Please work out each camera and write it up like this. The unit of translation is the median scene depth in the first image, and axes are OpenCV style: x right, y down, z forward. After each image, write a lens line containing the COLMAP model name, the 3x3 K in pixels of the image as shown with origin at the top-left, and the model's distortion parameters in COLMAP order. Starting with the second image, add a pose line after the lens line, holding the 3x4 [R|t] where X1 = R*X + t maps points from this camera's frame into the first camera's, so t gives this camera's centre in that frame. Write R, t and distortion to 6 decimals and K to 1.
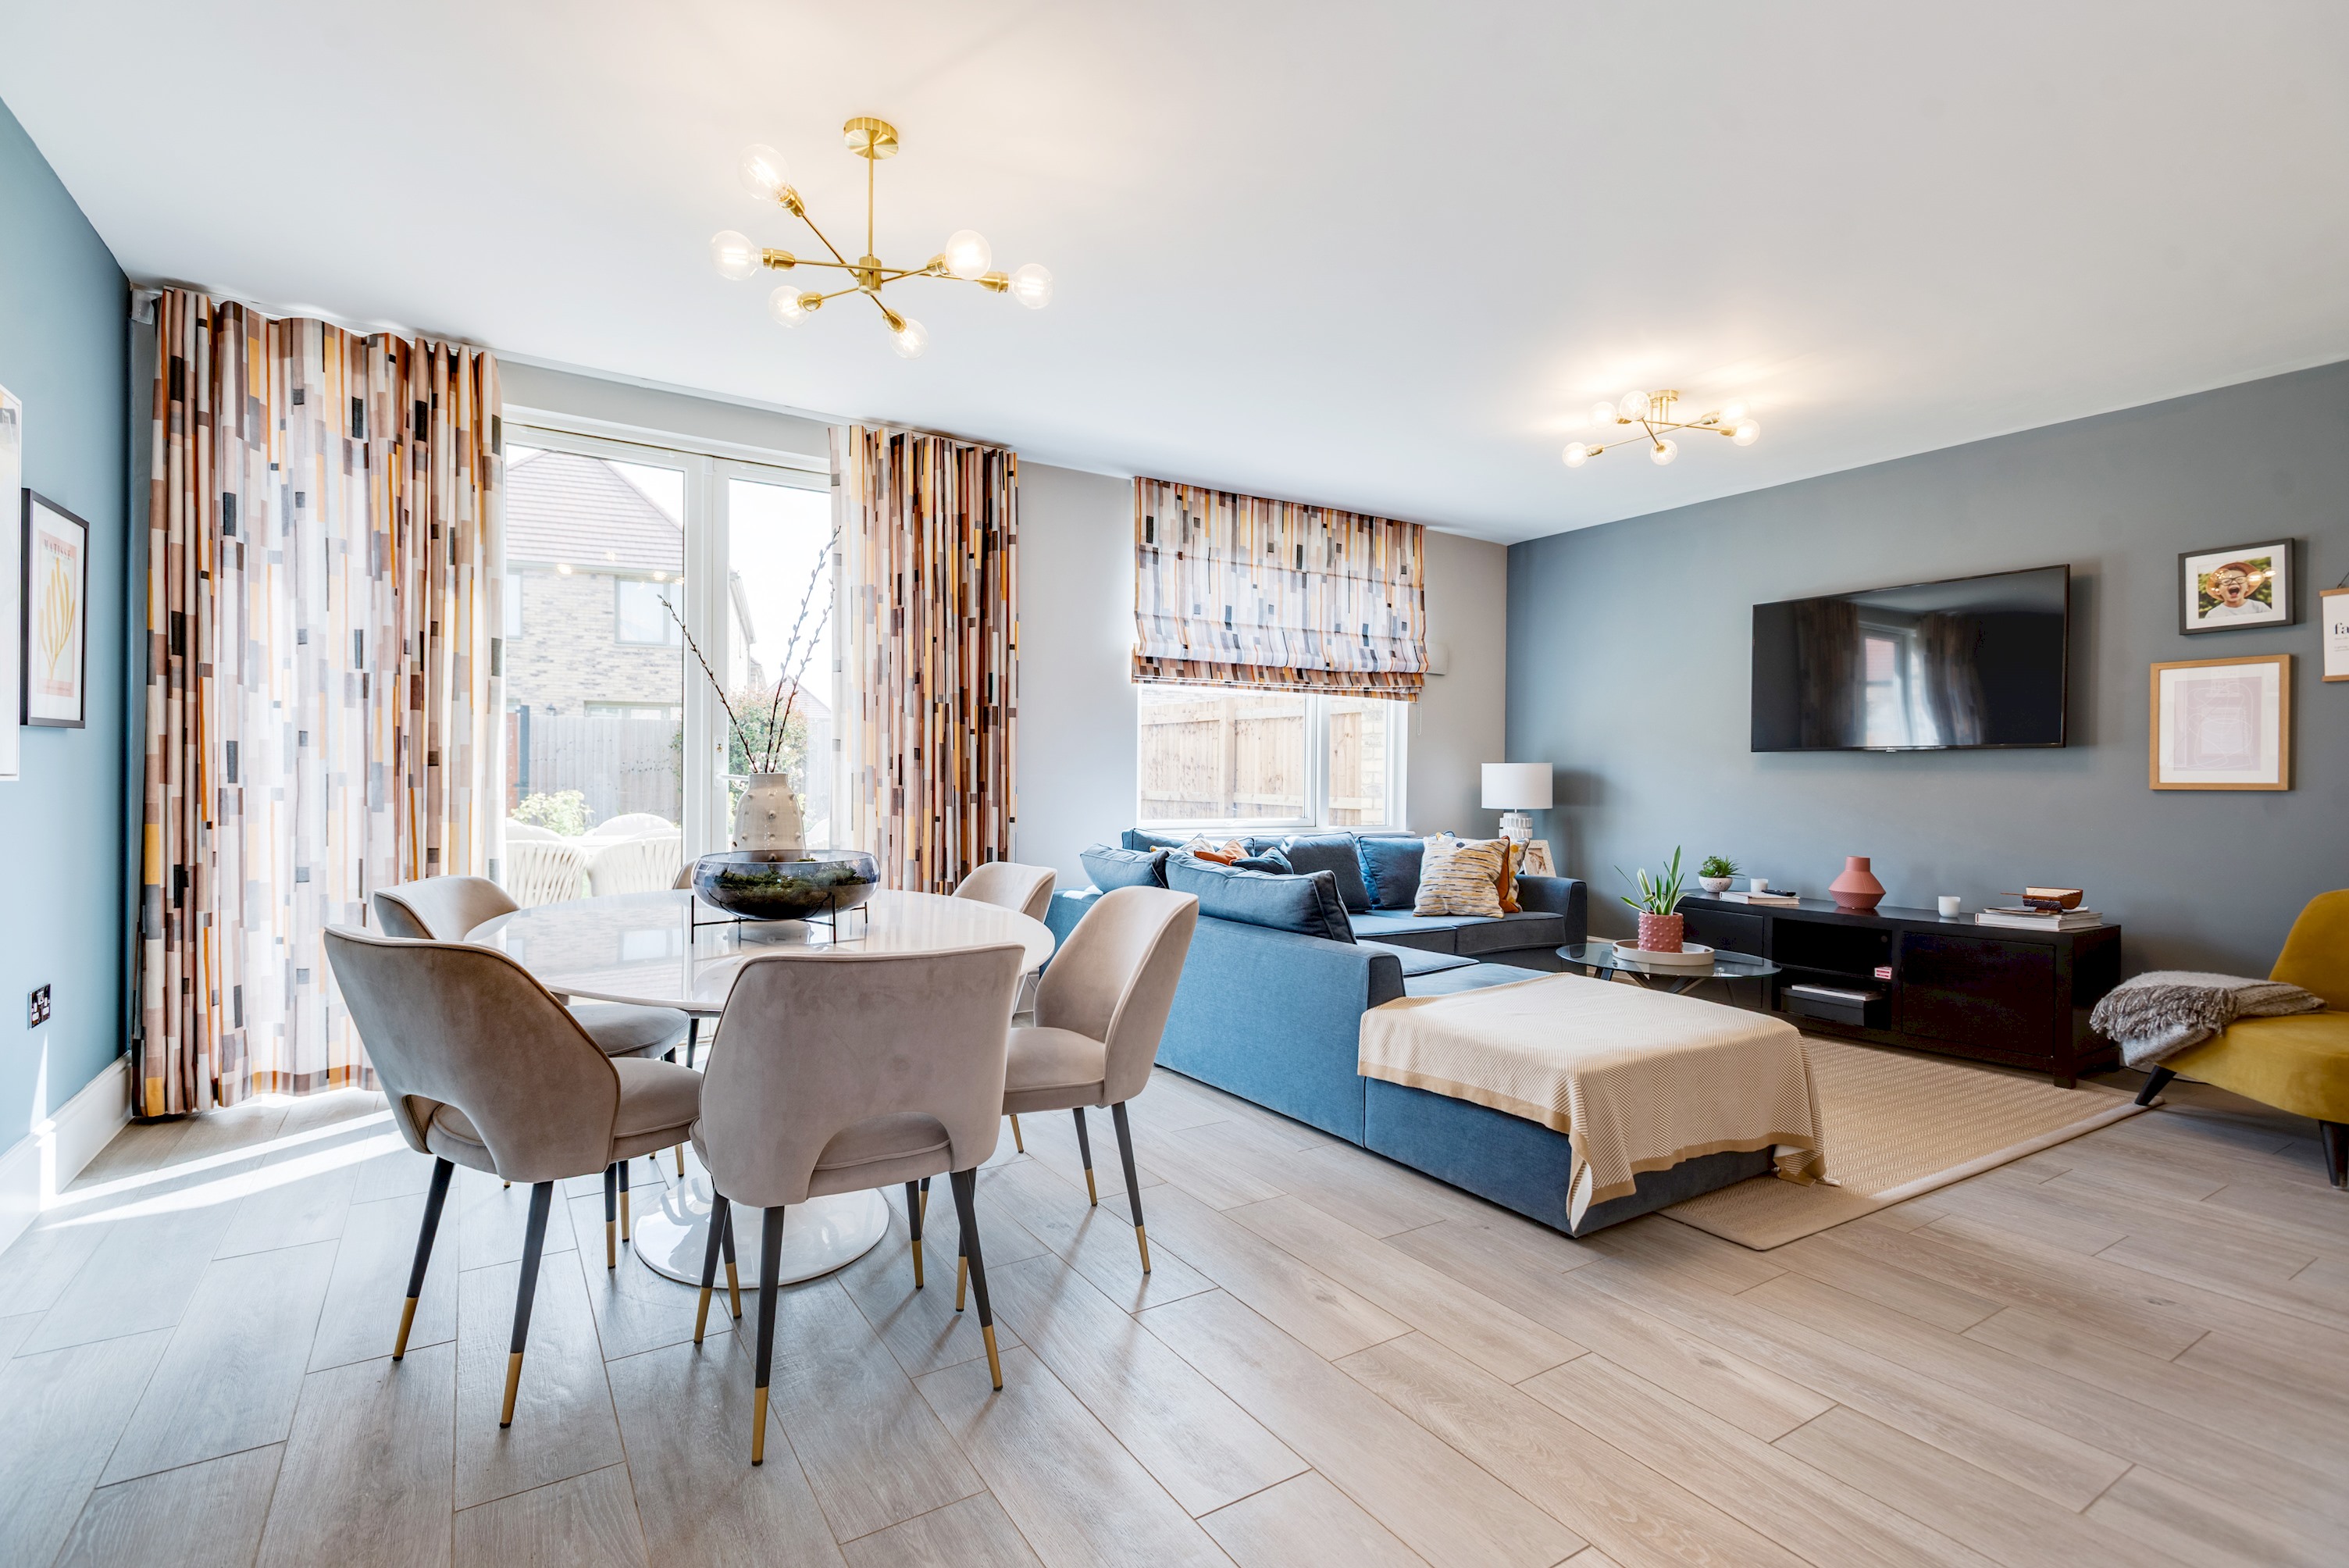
lens RADIAL K [[1091.2, 0, 1167.1], [0, 1091.2, 787.1], [0, 0, 1]] dist [0.009100, -0.001508]
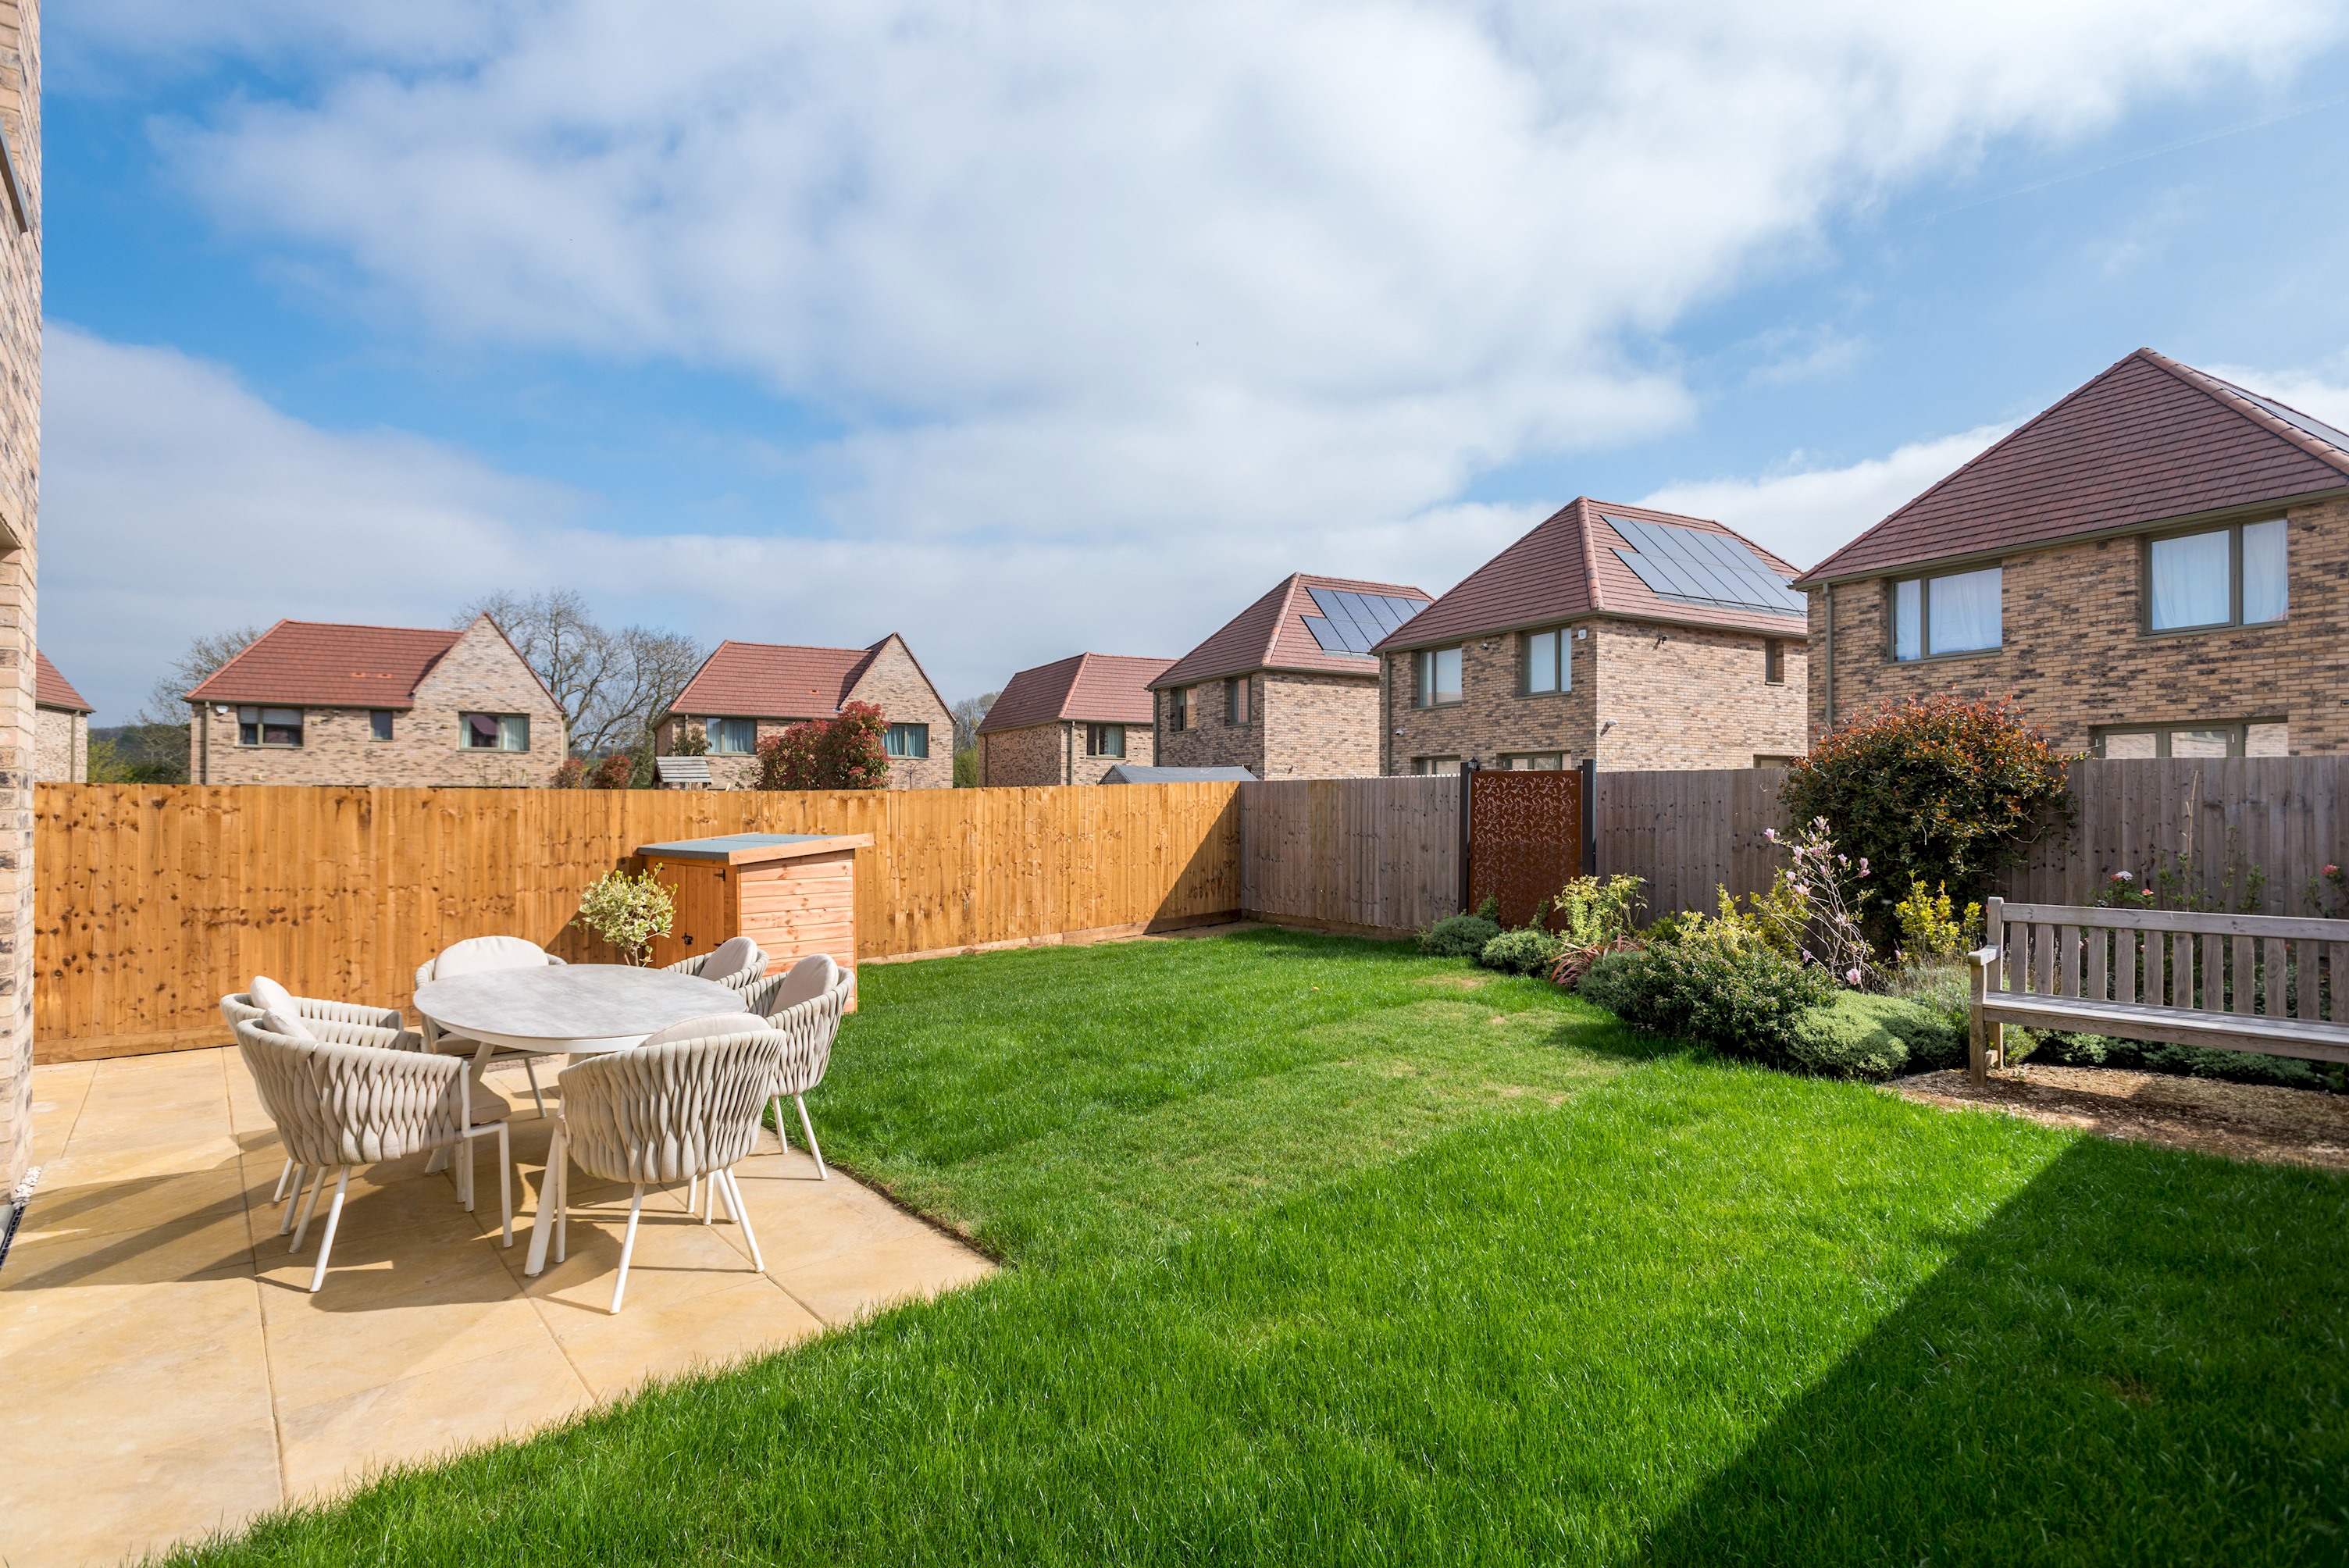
lens RADIAL K [[1093.7, 0, 1177.5], [0, 1093.7, 788.2], [0, 0, 1]] dist [0.013221, -0.005215]
pose [[0.156341, -0.019067, -0.987519, 0.283450], [-0.009915, 0.999733, -0.020873, -0.077831], [0.987653, 0.013055, 0.156110, 1.306719]]
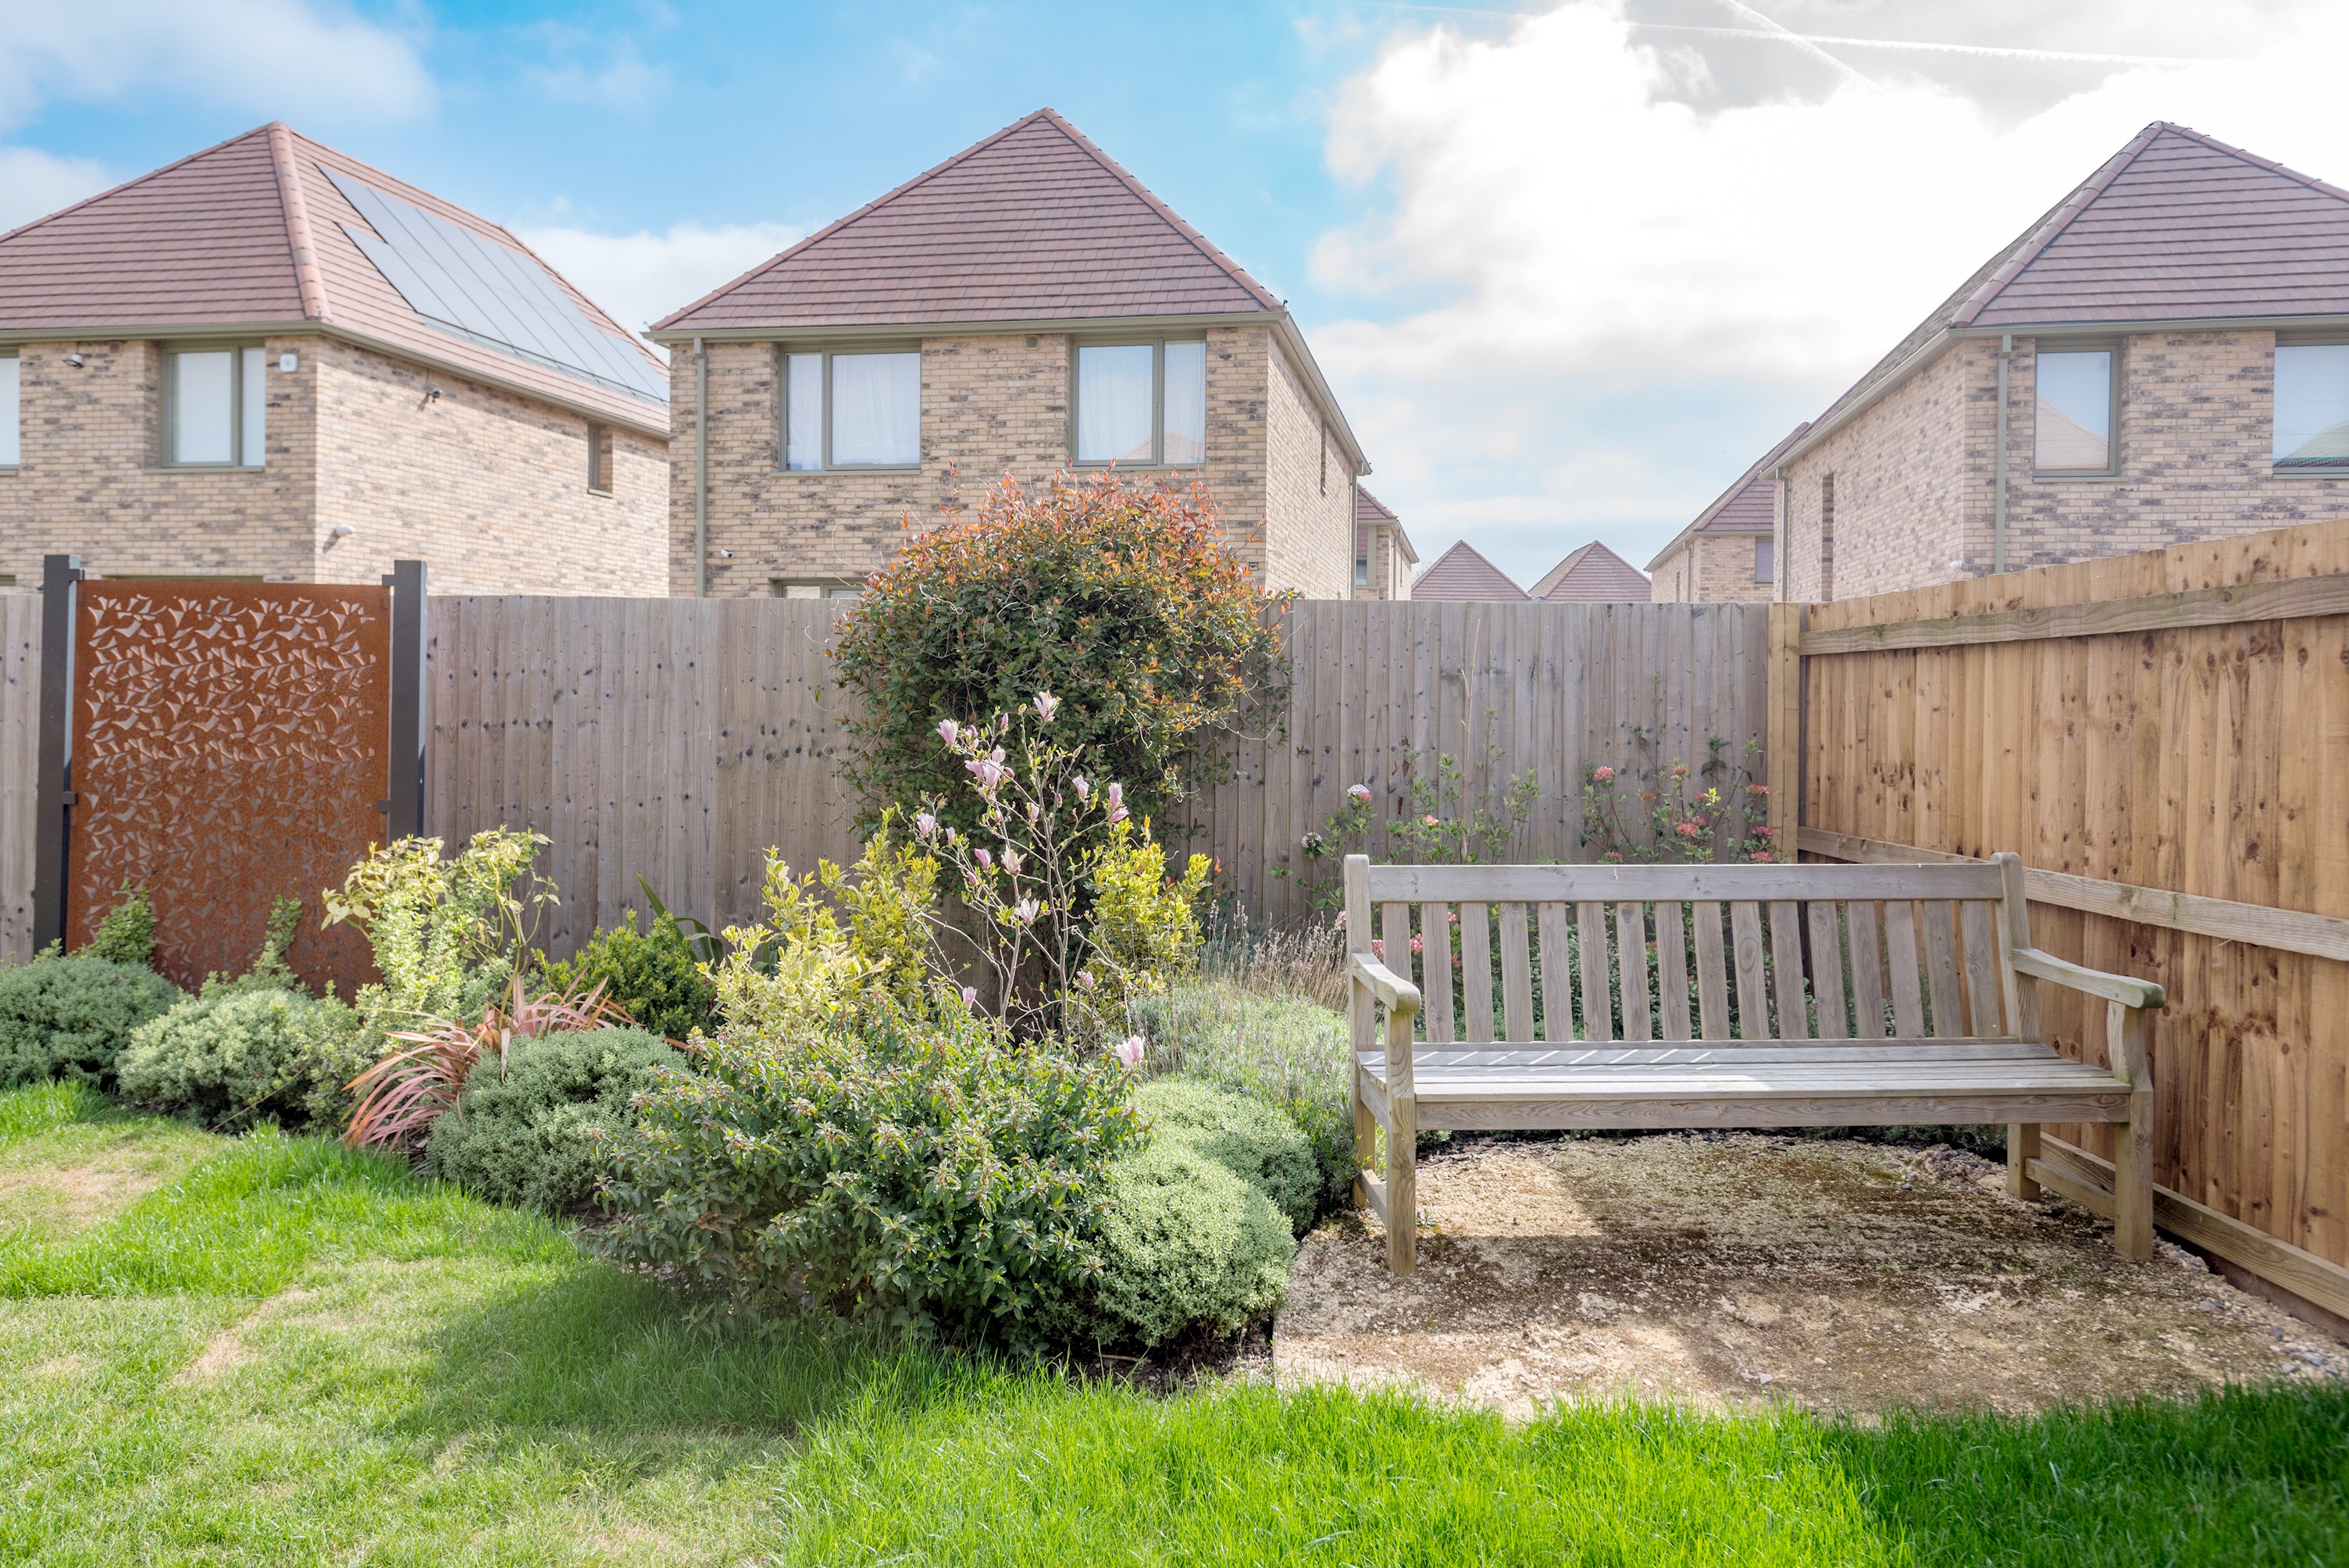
lens RADIAL K [[1589.7, 0, 1159.0], [0, 1589.7, 697.5], [0, 0, 1]] dist [0.046410, -0.038273]
pose [[0.858578, 0.004624, -0.512662, -0.322072], [-0.008594, 0.999949, -0.005373, -0.072922], [0.512611, 0.009019, 0.858574, 1.546123]]
